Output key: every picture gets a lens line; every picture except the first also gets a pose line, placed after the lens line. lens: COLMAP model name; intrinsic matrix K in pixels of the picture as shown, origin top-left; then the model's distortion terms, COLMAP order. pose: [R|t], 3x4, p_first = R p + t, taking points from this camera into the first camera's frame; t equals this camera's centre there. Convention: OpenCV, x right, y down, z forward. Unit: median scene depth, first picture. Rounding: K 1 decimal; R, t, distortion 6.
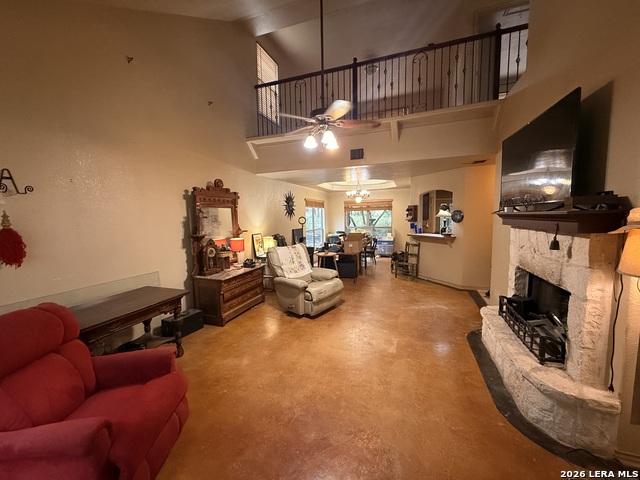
lens RADIAL K [[255.0, 0, 320.6], [0, 255.0, 241.9], [0, 0, 1]] dist [0.001522, -0.000201]
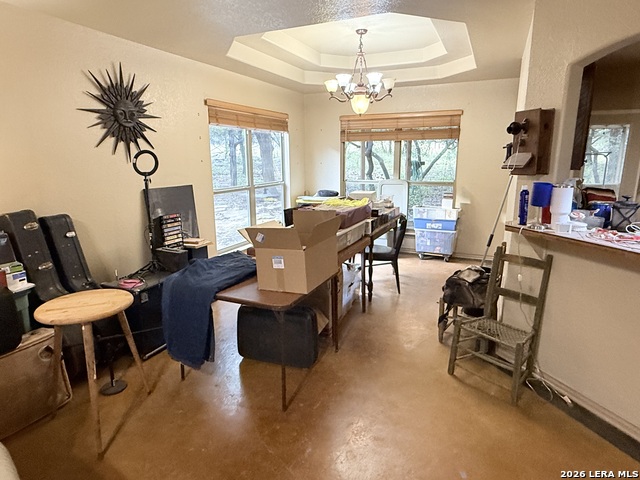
lens RADIAL K [[378.4, 0, 320.3], [0, 378.4, 240.7], [0, 0, 1]] dist [0.007314, 0.000769]
pose [[0.996037, 0.032903, -0.082634, 0.153623], [-0.022624, 0.992224, 0.122388, -0.046408], [0.086018, -0.120033, 0.989036, 0.498355]]
